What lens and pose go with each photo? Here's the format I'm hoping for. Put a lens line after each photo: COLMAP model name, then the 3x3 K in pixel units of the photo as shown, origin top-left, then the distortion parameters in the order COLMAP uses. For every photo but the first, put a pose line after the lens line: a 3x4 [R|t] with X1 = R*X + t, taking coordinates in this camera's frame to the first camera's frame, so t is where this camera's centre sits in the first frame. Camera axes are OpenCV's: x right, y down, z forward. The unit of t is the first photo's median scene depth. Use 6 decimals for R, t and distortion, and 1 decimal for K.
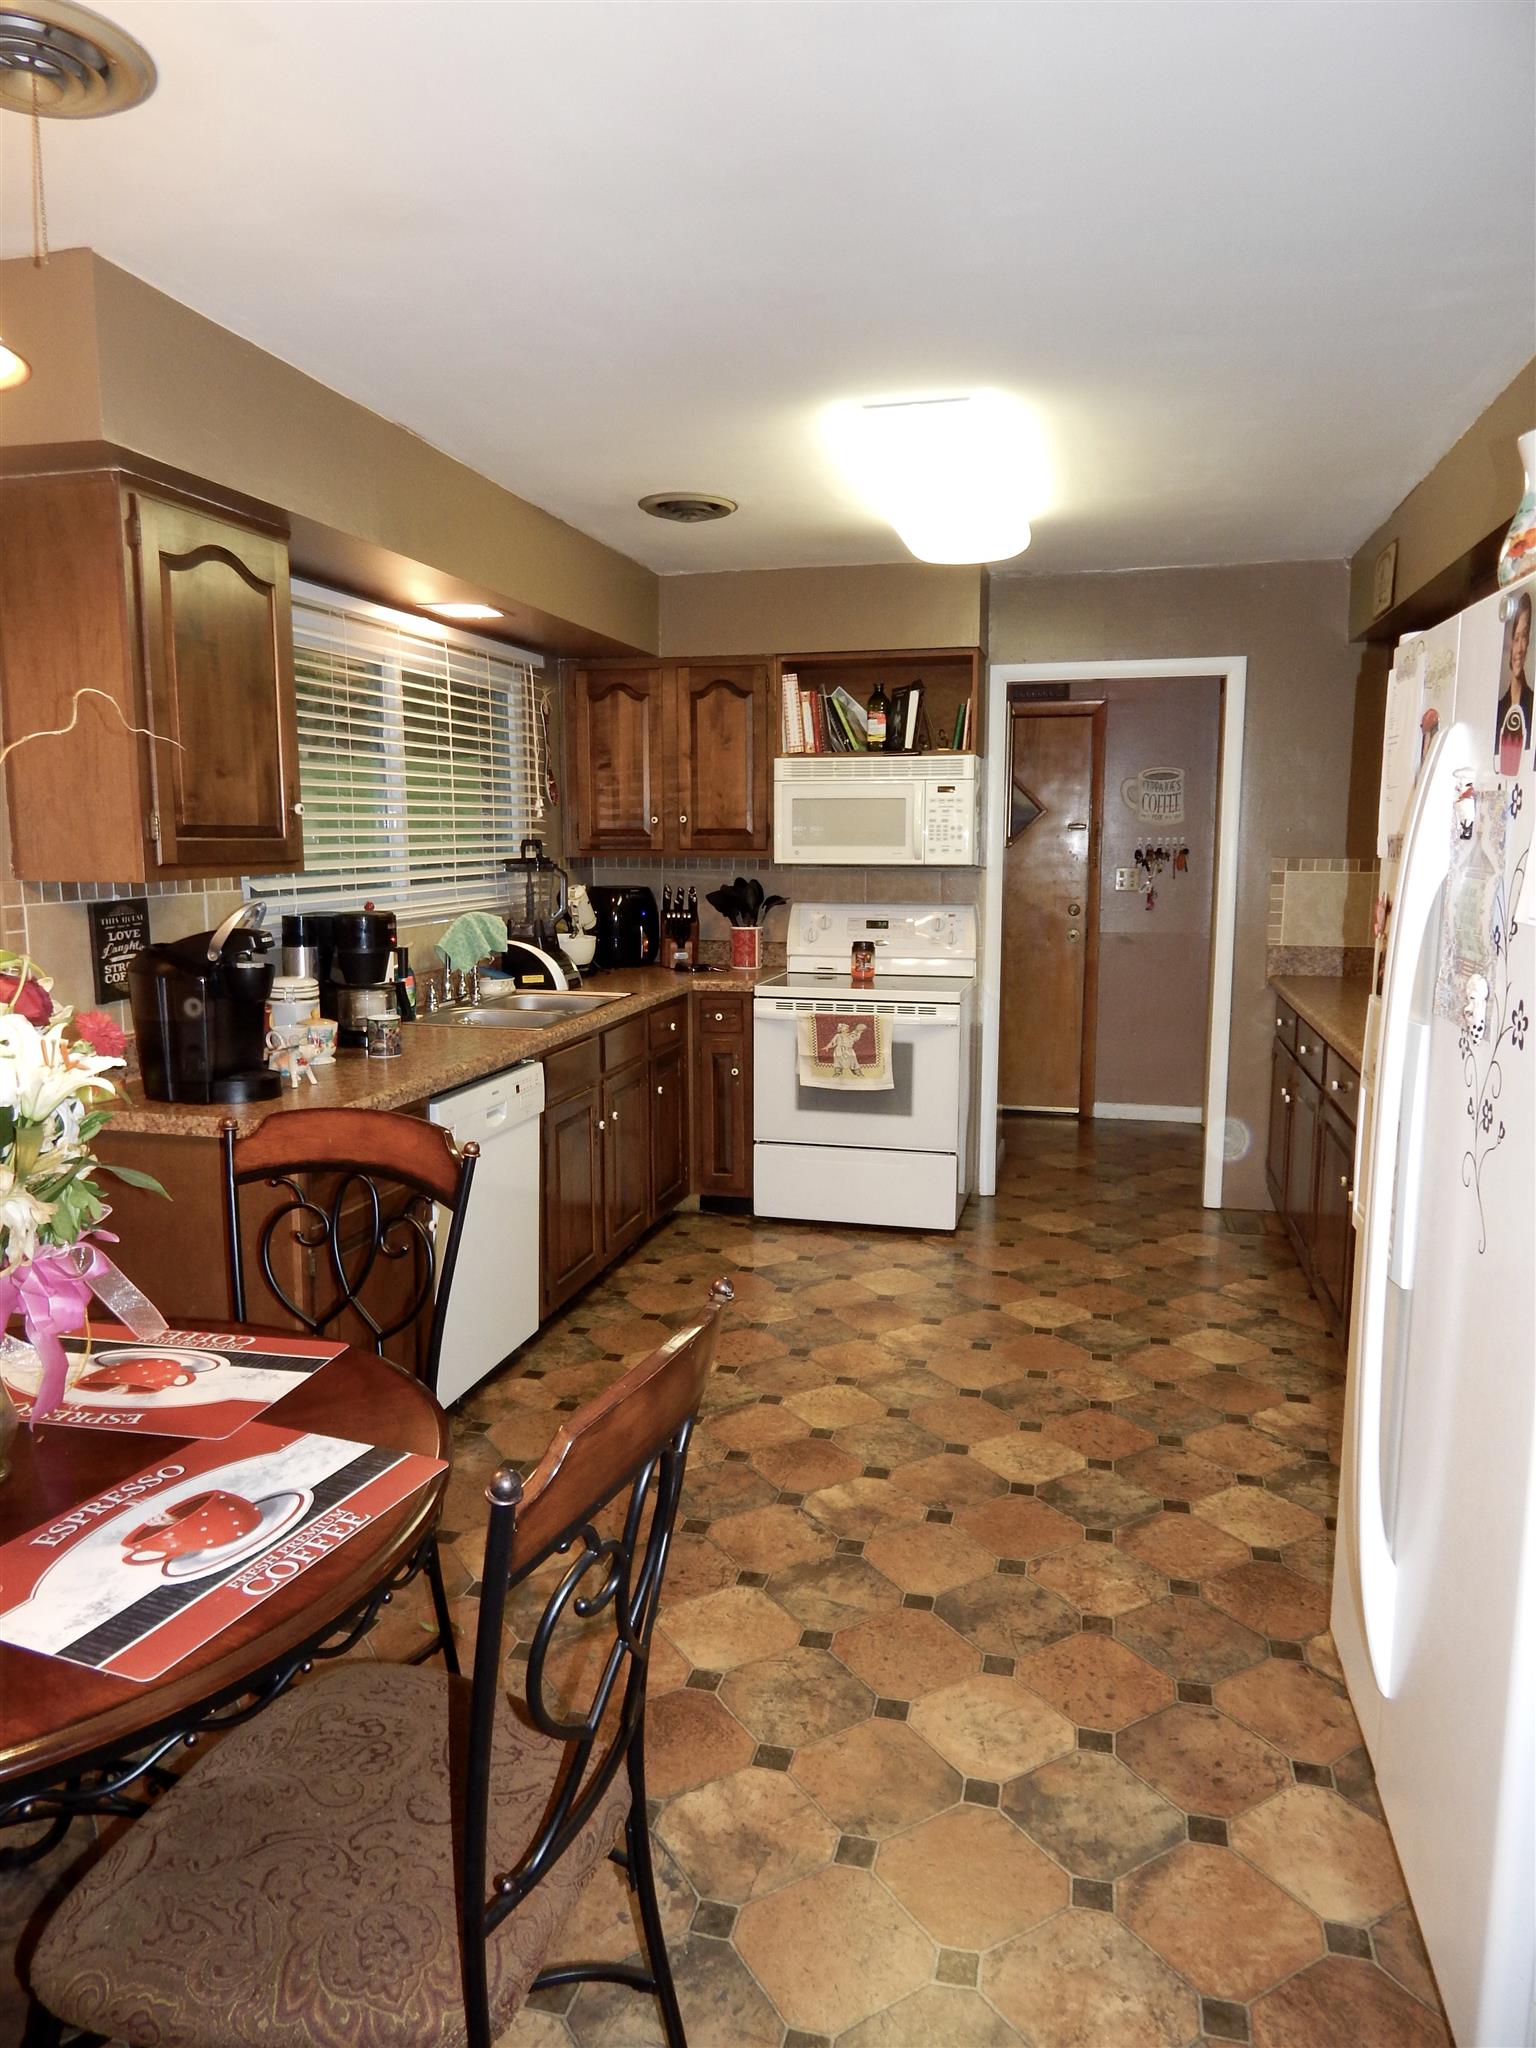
lens RADIAL K [[1345.8, 0, 783.6], [0, 1345.8, 1018.6], [0, 0, 1]] dist [0.002095, 0.006571]
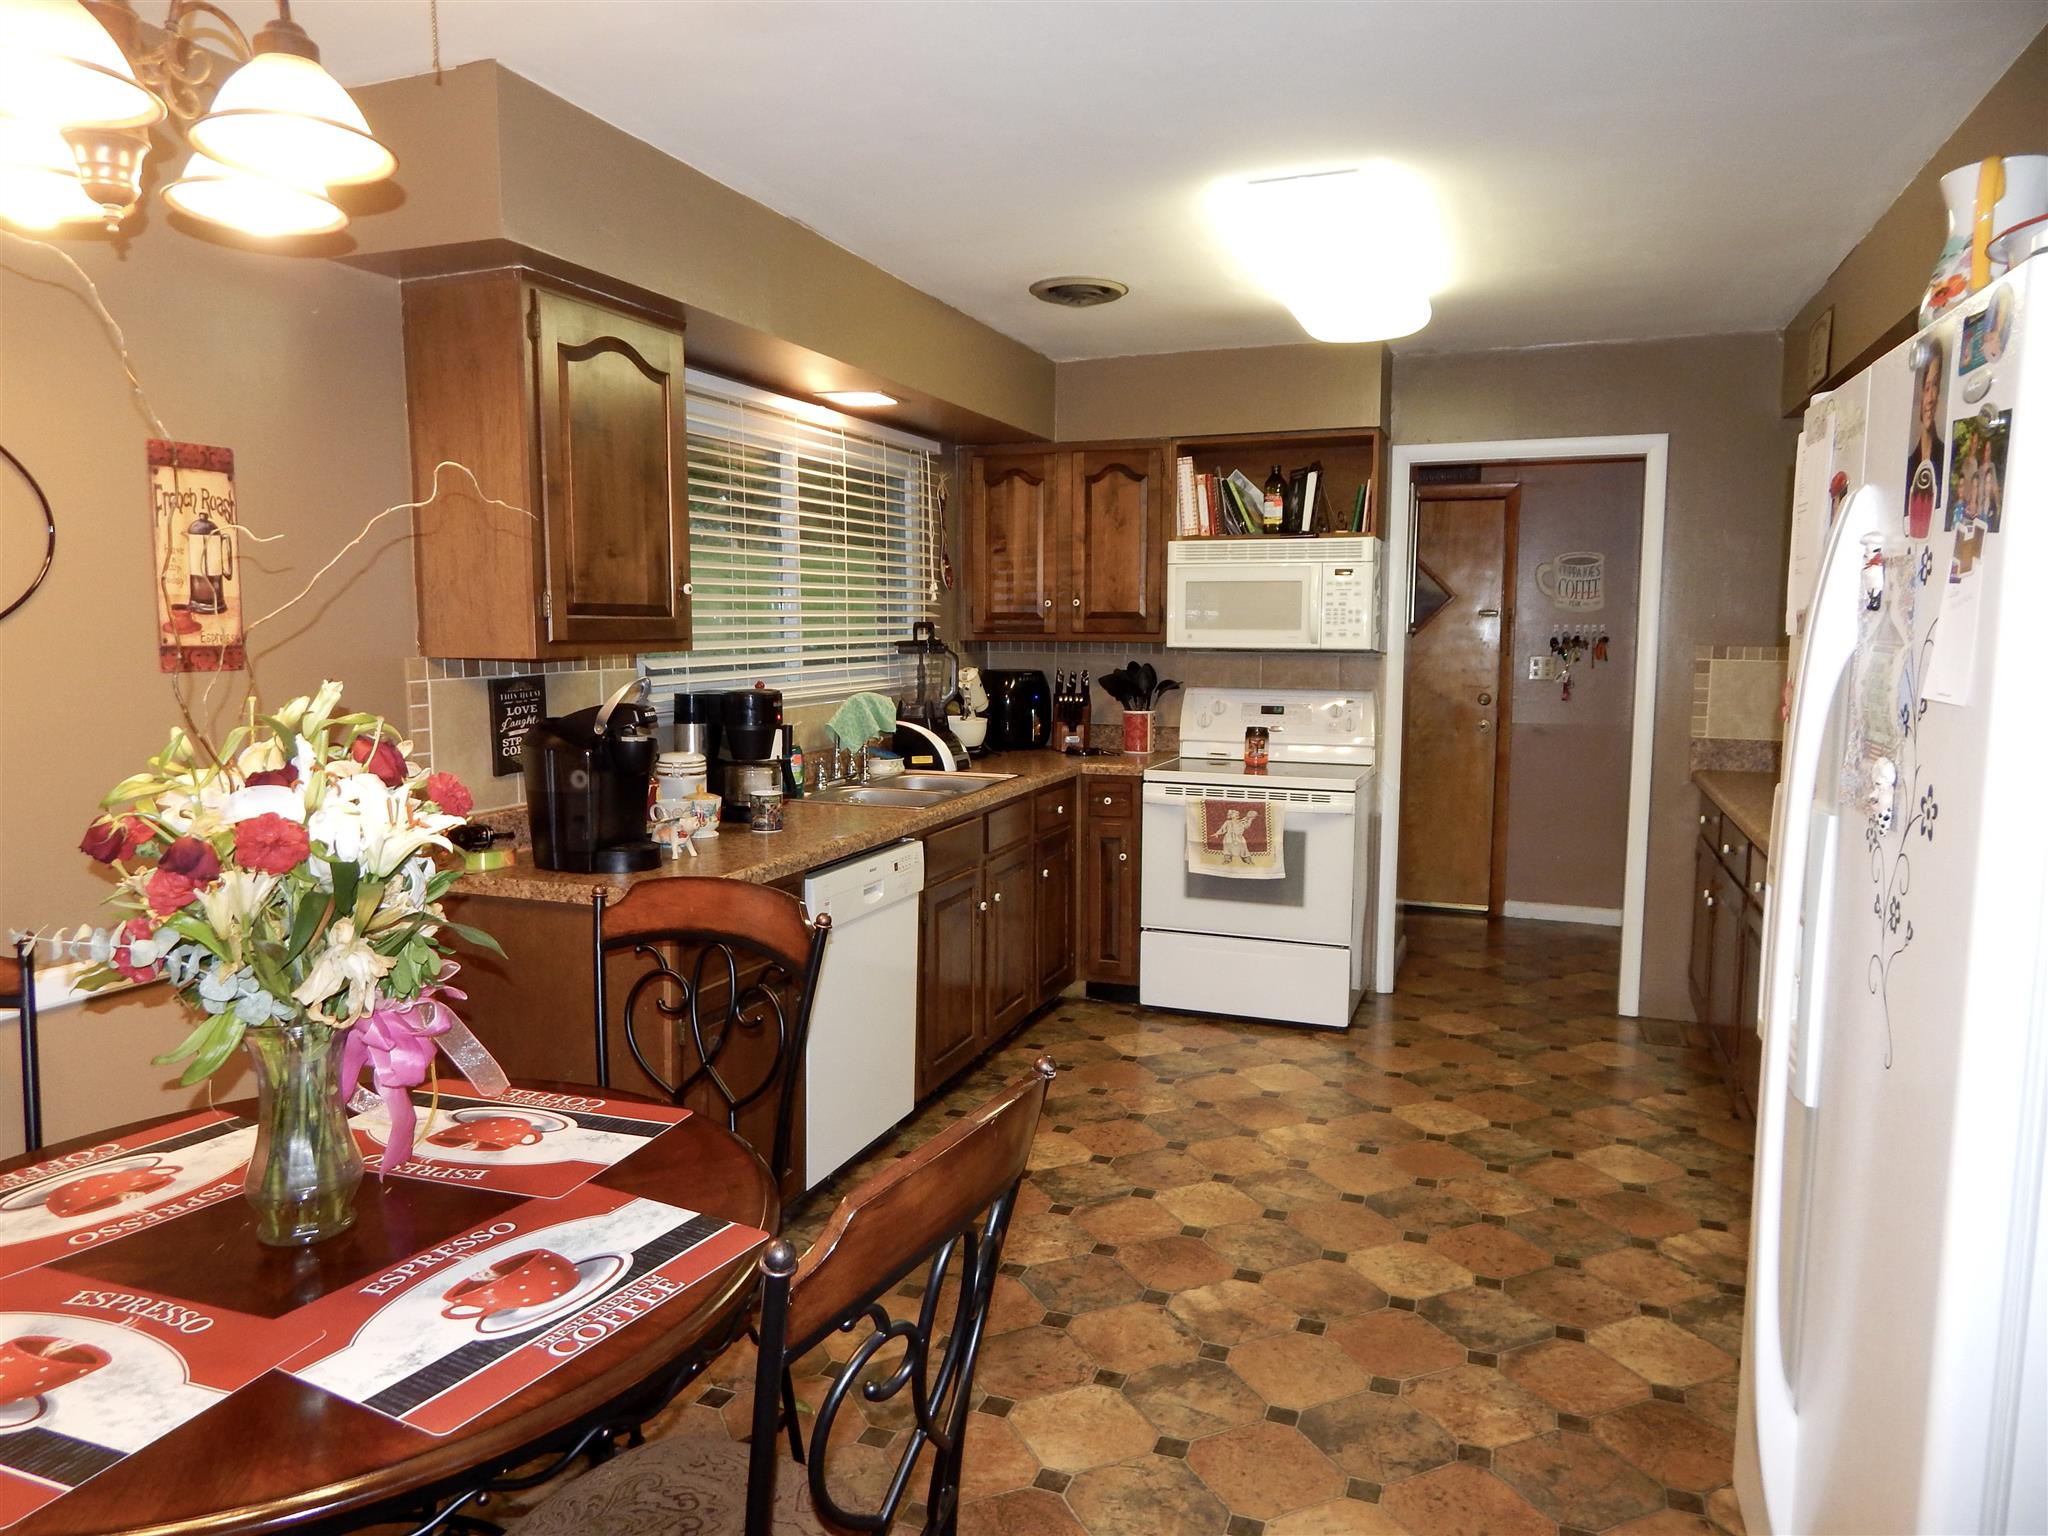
lens RADIAL K [[1345.8, 0, 1024.7], [0, 1345.8, 760.6], [0, 0, 1]] dist [0.002095, 0.006571]
pose [[0.991651, 0.014614, -0.128122, 0.025930], [-0.019043, 0.999260, -0.033419, 0.004470], [0.127539, 0.035580, 0.991195, 0.013123]]
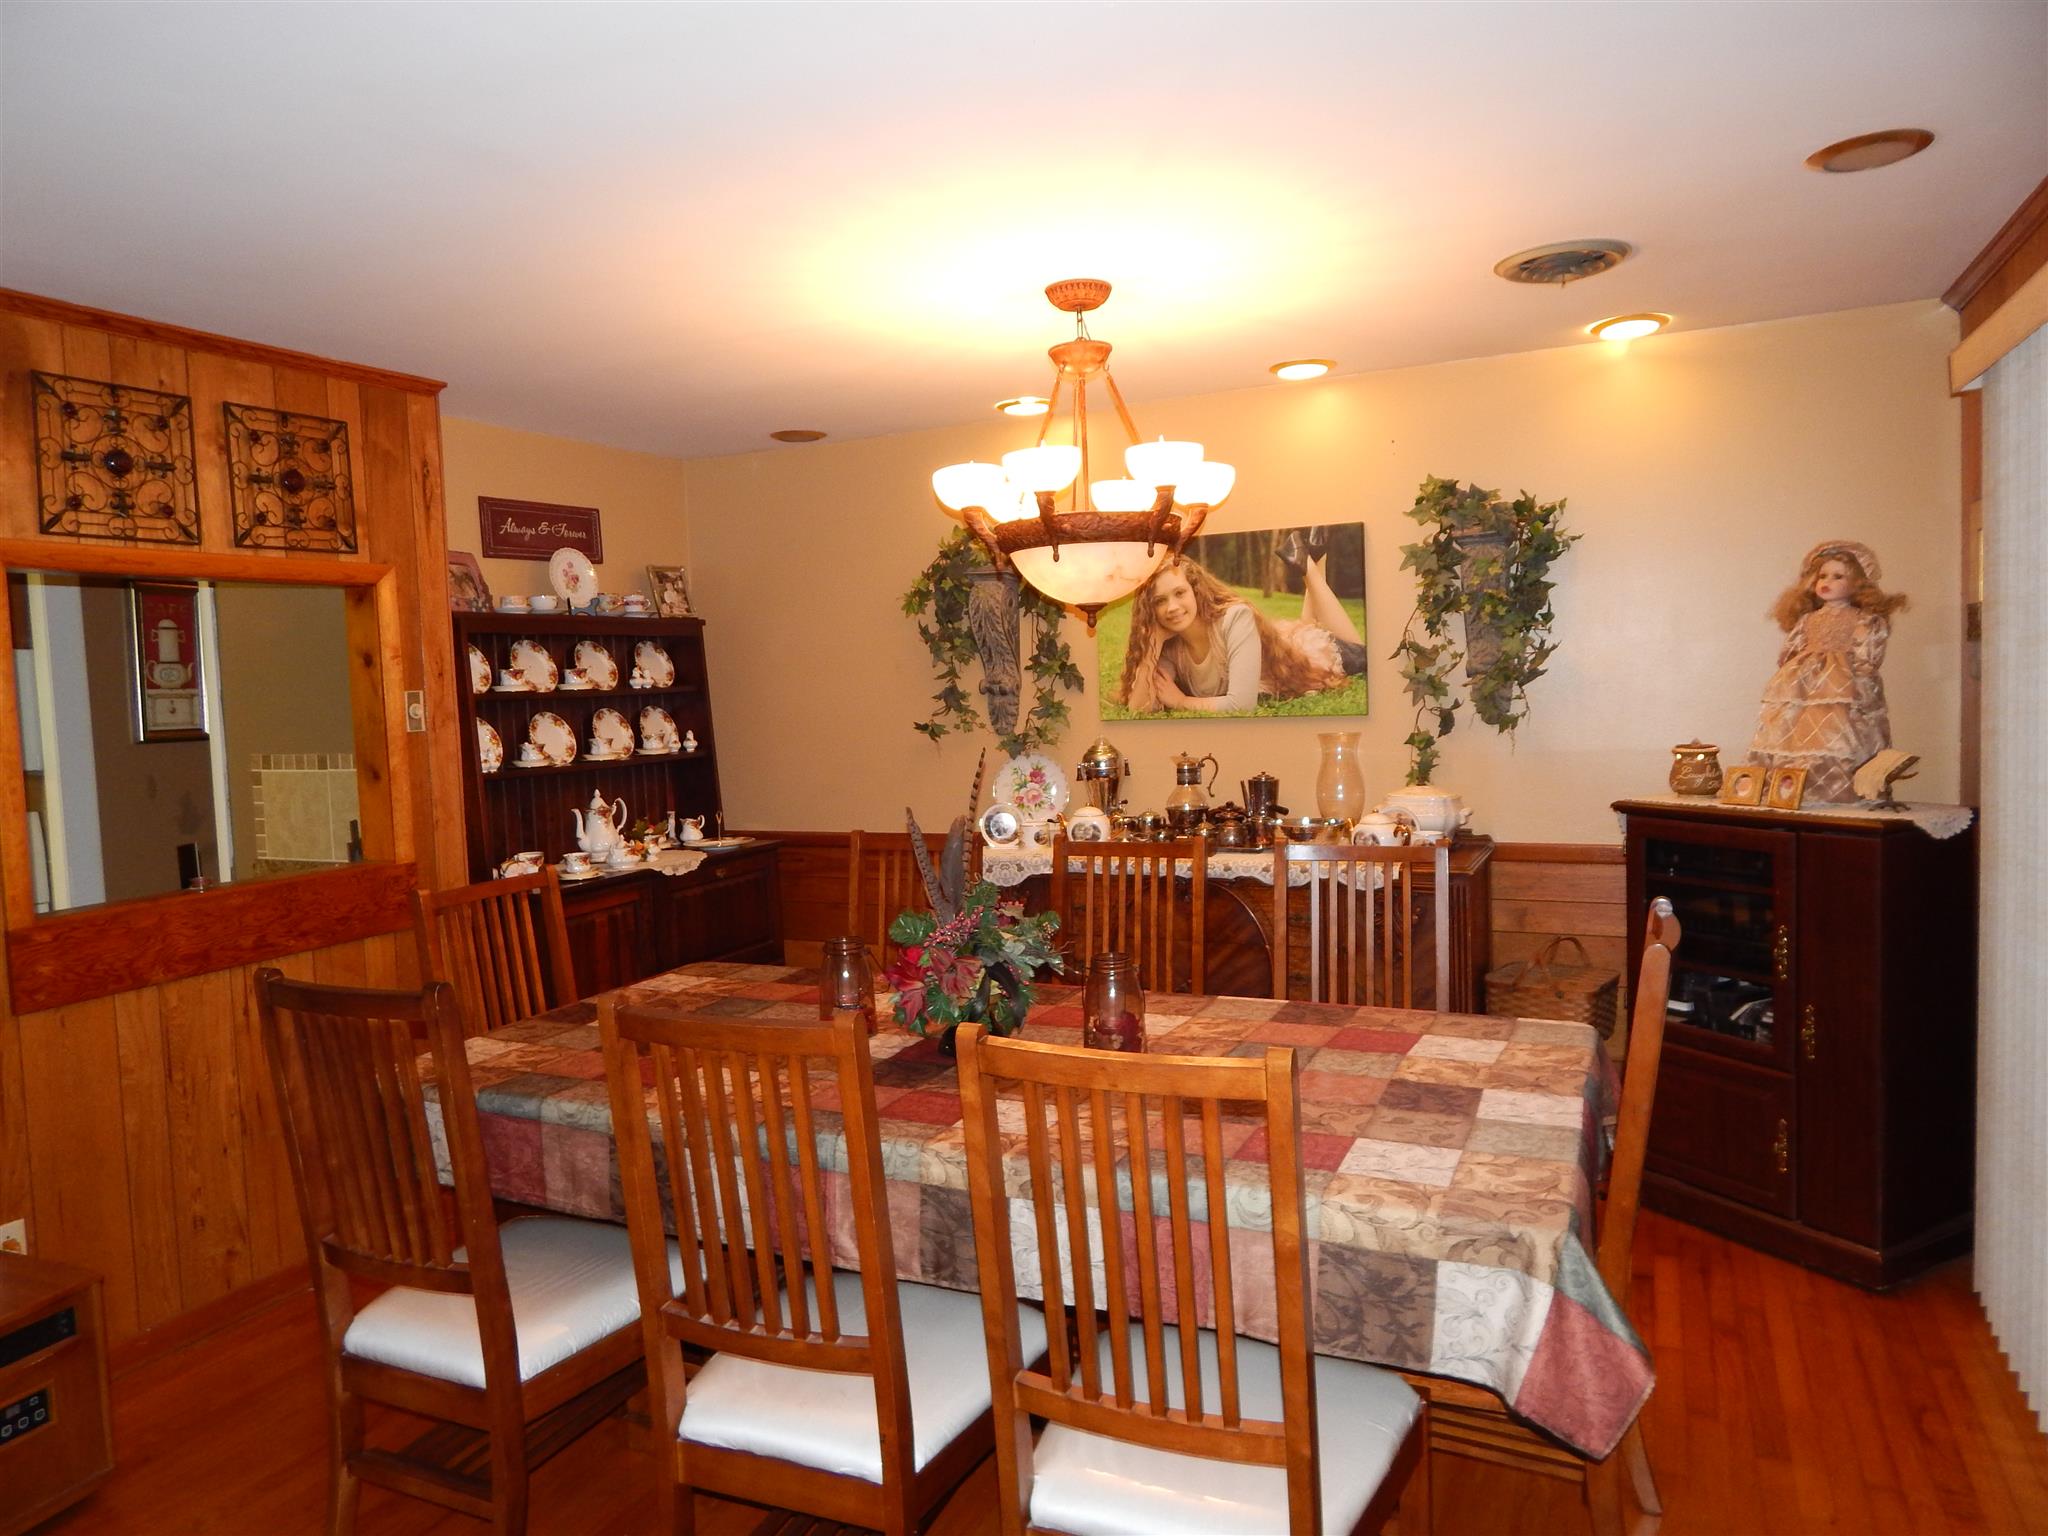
lens RADIAL K [[1345.8, 0, 1024.7], [0, 1345.8, 760.6], [0, 0, 1]] dist [0.002095, 0.006571]
pose [[0.977247, -0.029369, -0.210062, 1.459745], [0.013894, 0.997104, -0.074768, -0.066889], [0.211649, 0.070149, 0.974825, 0.433417]]
